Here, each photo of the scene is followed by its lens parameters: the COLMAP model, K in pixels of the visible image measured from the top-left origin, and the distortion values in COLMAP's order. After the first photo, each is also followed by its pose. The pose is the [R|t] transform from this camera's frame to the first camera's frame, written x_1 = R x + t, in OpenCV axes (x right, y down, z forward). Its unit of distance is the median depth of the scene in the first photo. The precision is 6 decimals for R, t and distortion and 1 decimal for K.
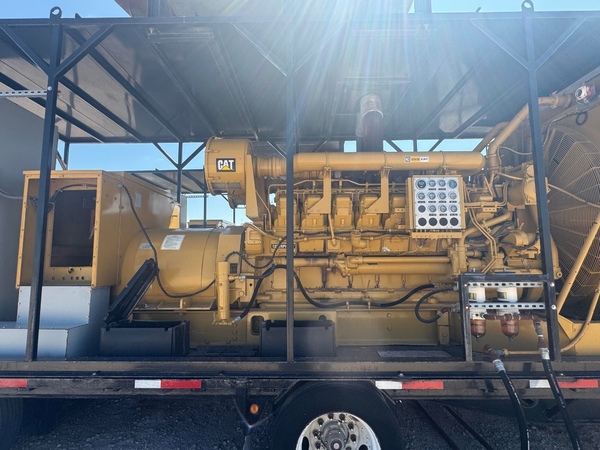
lens RADIAL K [[339.8, 0, 296.5], [0, 339.8, 226.6], [0, 0, 1]] dist [0.000422, 0.000175]
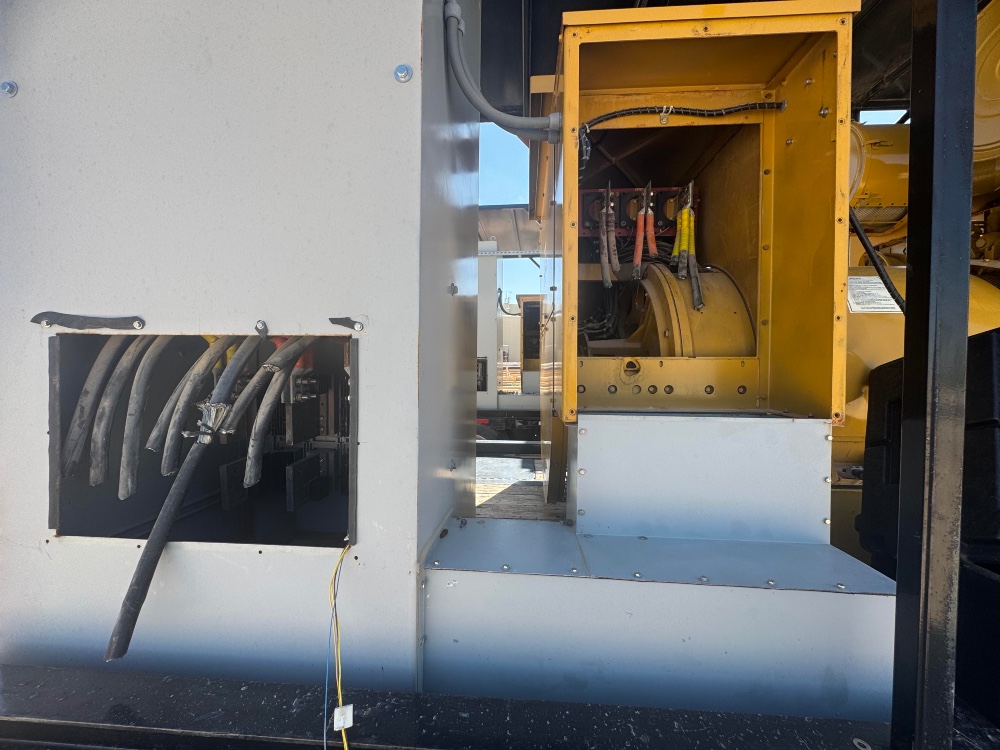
lens RADIAL K [[399.7, 0, 501.3], [0, 399.7, 384.6], [0, 0, 1]] dist [-0.030161, 0.000060]
pose [[0.999937, 0.008574, 0.007193, -0.813796], [-0.009424, 0.991742, 0.127901, 0.097731], [-0.006037, -0.127961, 0.991761, 0.609678]]
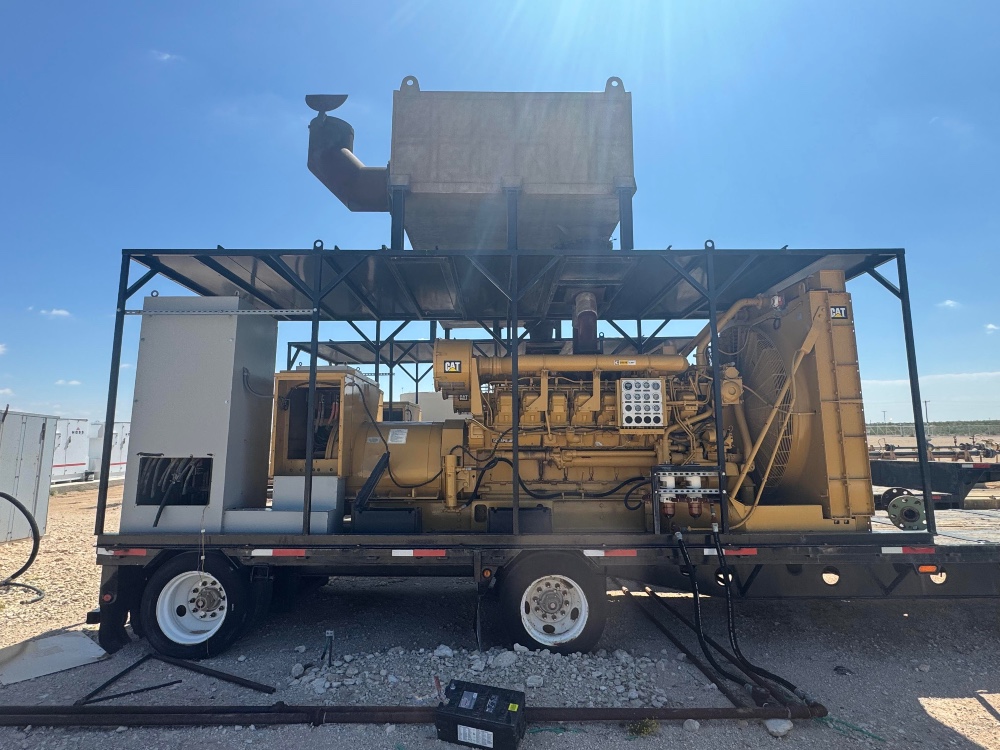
lens RADIAL K [[583.8, 0, 500.0], [0, 583.8, 375.0], [0, 0, 1]] dist [-0.001006, -0.000468]
pose [[0.999498, 0.006389, 0.031046, -0.112712], [-0.005345, 0.999422, -0.033578, -0.091375], [-0.031242, 0.033395, 0.998954, -0.886865]]
